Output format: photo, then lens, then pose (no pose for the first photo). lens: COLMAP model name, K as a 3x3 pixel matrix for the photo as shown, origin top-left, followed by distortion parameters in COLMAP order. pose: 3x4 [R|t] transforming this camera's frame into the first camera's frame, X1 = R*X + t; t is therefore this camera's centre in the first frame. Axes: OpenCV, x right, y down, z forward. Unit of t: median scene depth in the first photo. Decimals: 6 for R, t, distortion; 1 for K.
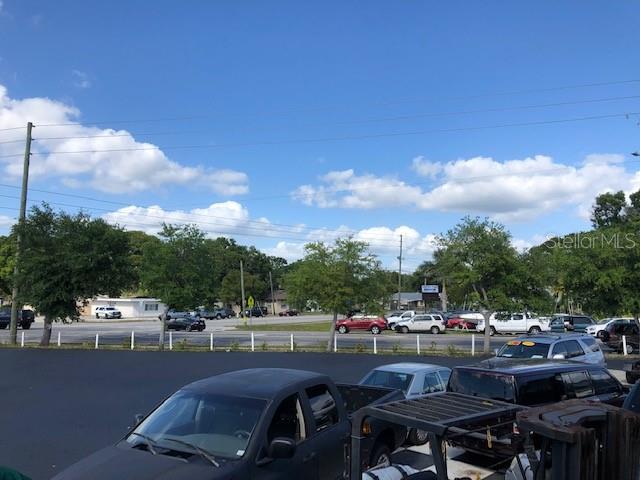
lens RADIAL K [[521.8, 0, 318.7], [0, 521.8, 240.2], [0, 0, 1]] dist [0.047739, -0.061665]
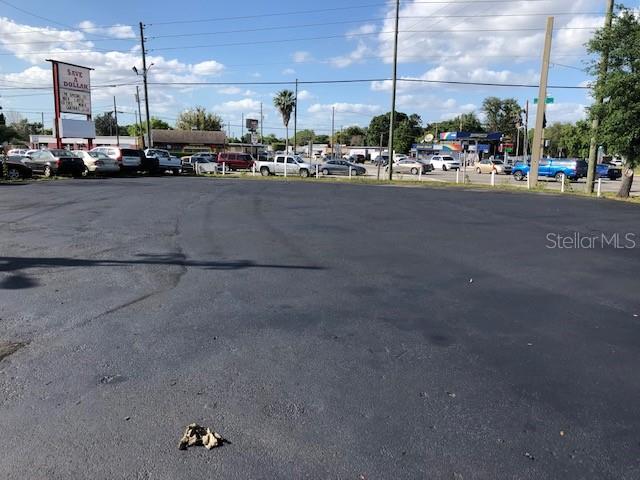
lens RADIAL K [[521.8, 0, 331.2], [0, 521.8, 237.9], [0, 0, 1]] dist [0.047739, -0.061665]
pose [[0.466262, 0.153009, -0.871314, -0.055792], [0.077318, 0.974111, 0.212436, 0.081846], [0.881261, -0.166420, 0.442361, 0.366072]]
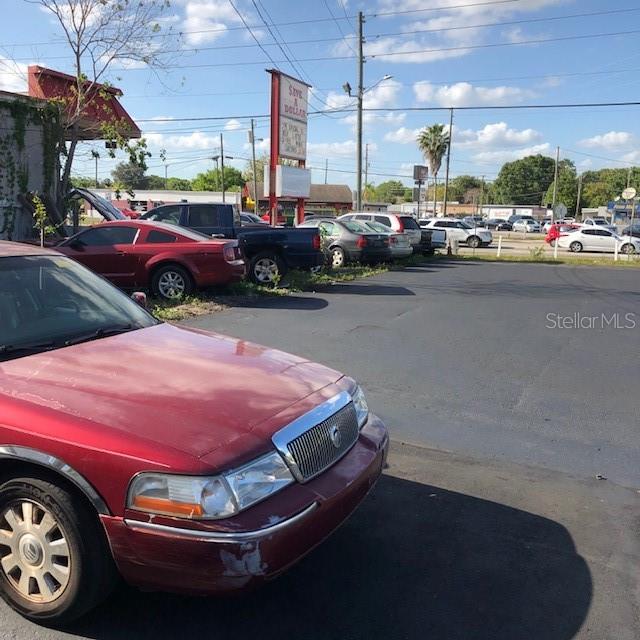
lens RADIAL K [[703.1, 0, 320.7], [0, 703.1, 316.4], [0, 0, 1]] dist [0.000027, 0.000000]
pose [[0.378025, 0.149019, -0.913723, -0.550402], [0.077985, 0.978327, 0.191819, 0.040742], [0.922505, -0.143769, 0.358211, 0.023470]]
